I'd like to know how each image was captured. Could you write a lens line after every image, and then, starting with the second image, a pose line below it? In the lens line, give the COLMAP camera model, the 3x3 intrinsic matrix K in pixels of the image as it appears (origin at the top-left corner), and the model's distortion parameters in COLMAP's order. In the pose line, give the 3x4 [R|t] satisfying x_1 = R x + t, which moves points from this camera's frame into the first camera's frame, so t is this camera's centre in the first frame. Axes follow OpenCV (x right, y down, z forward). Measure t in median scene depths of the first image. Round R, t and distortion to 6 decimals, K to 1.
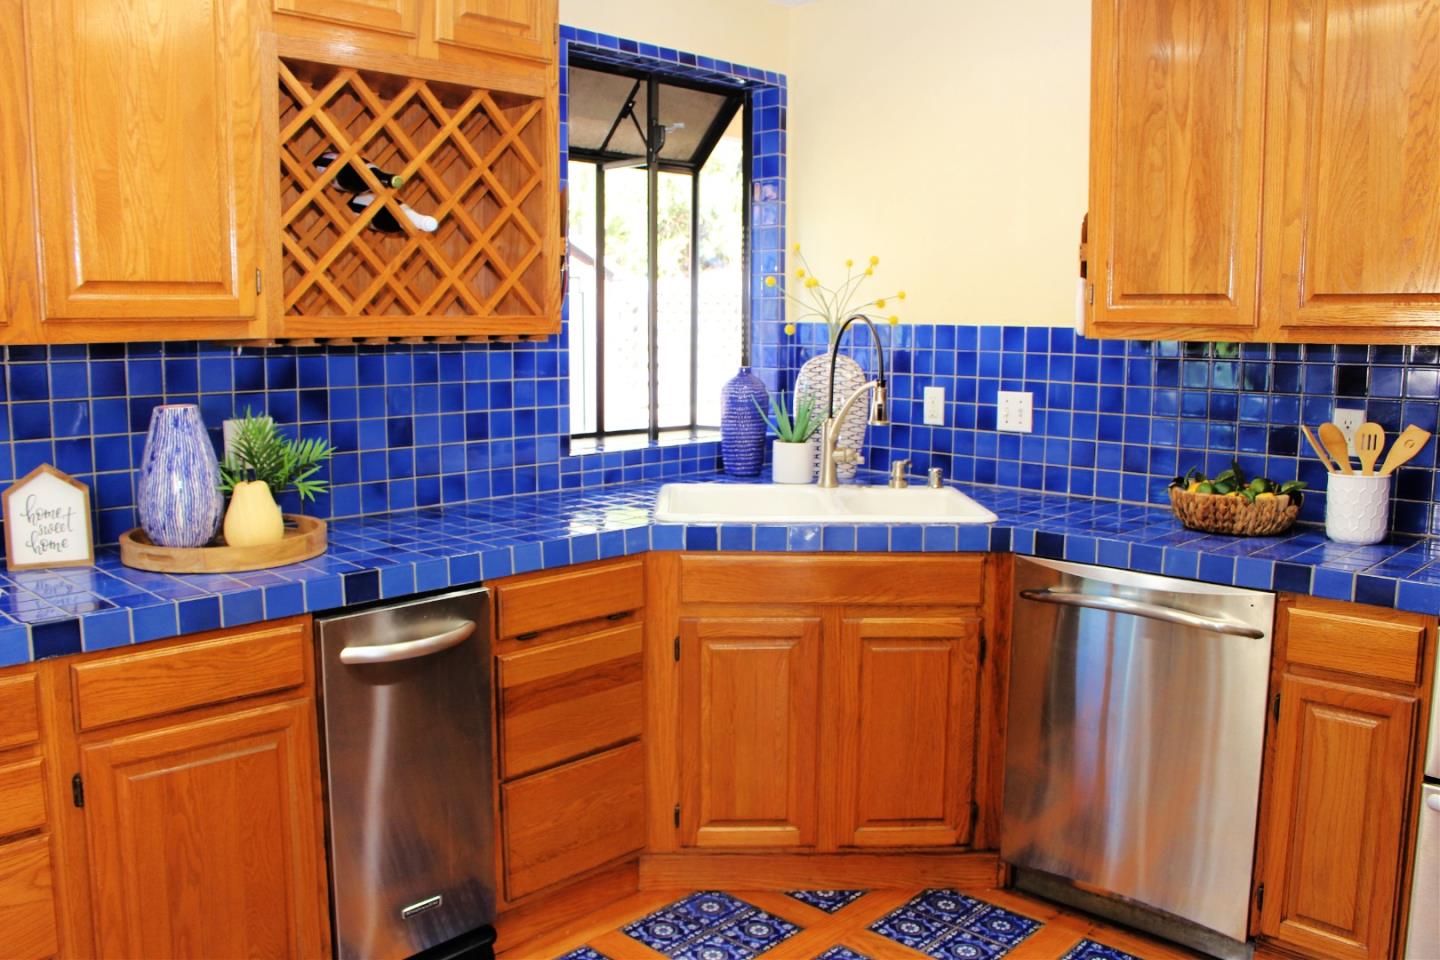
lens RADIAL K [[1188.4, 0, 726.7], [0, 1188.4, 483.8], [0, 0, 1]] dist [-0.155527, 0.117382]
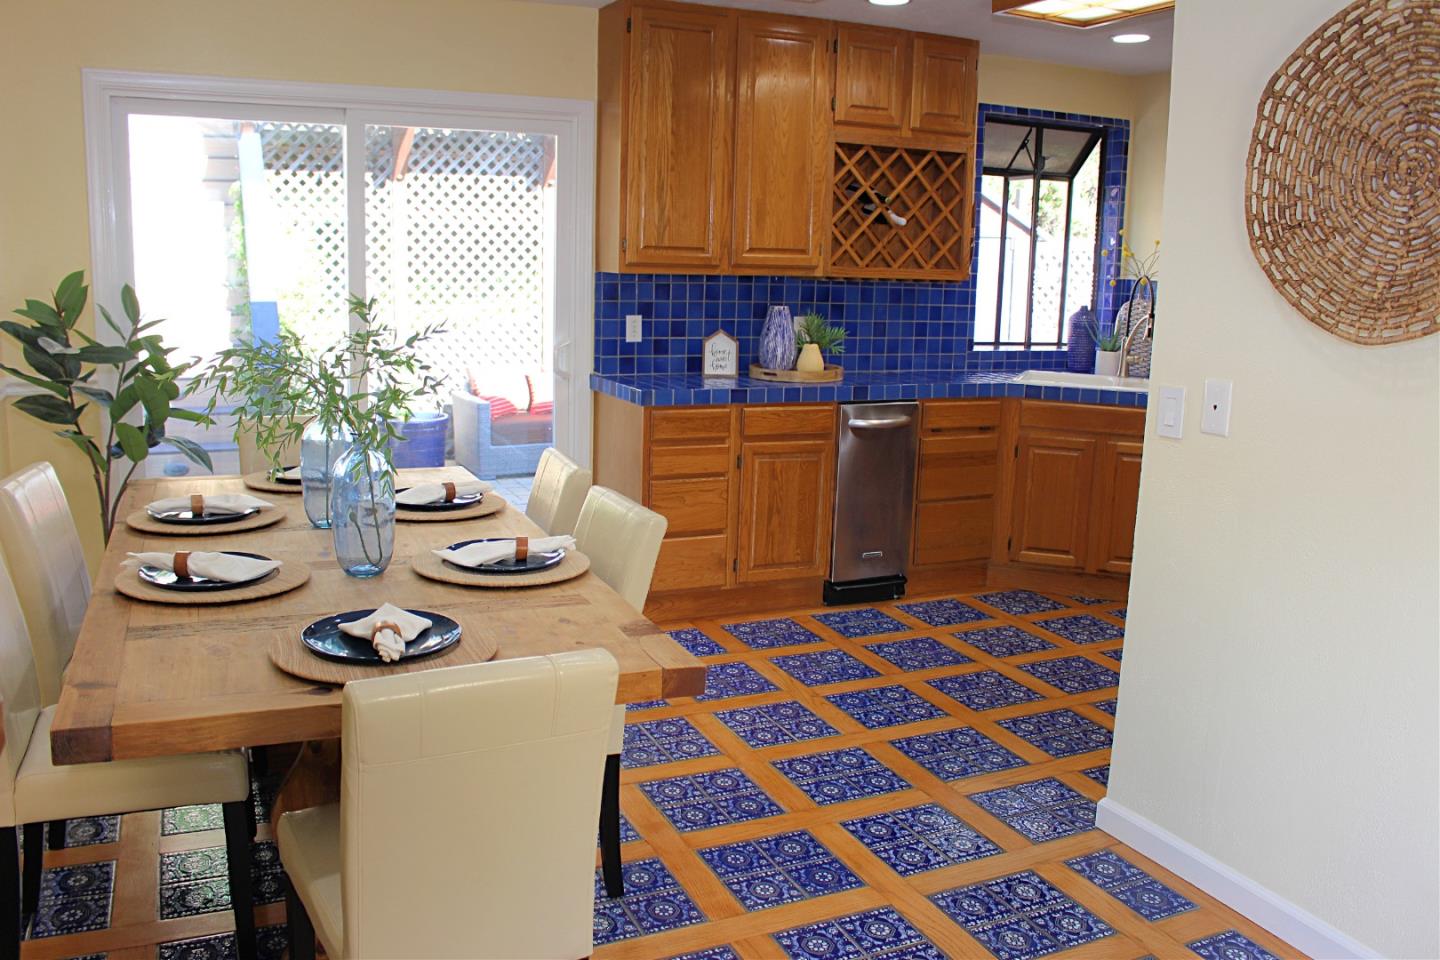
lens RADIAL K [[1188.4, 0, 726.7], [0, 1188.4, 483.8], [0, 0, 1]] dist [-0.155527, 0.117382]
pose [[0.927808, 0.086975, -0.362777, 0.219648], [-0.070787, 0.995821, 0.057707, 0.120001], [0.366280, -0.027861, 0.930088, -0.926956]]
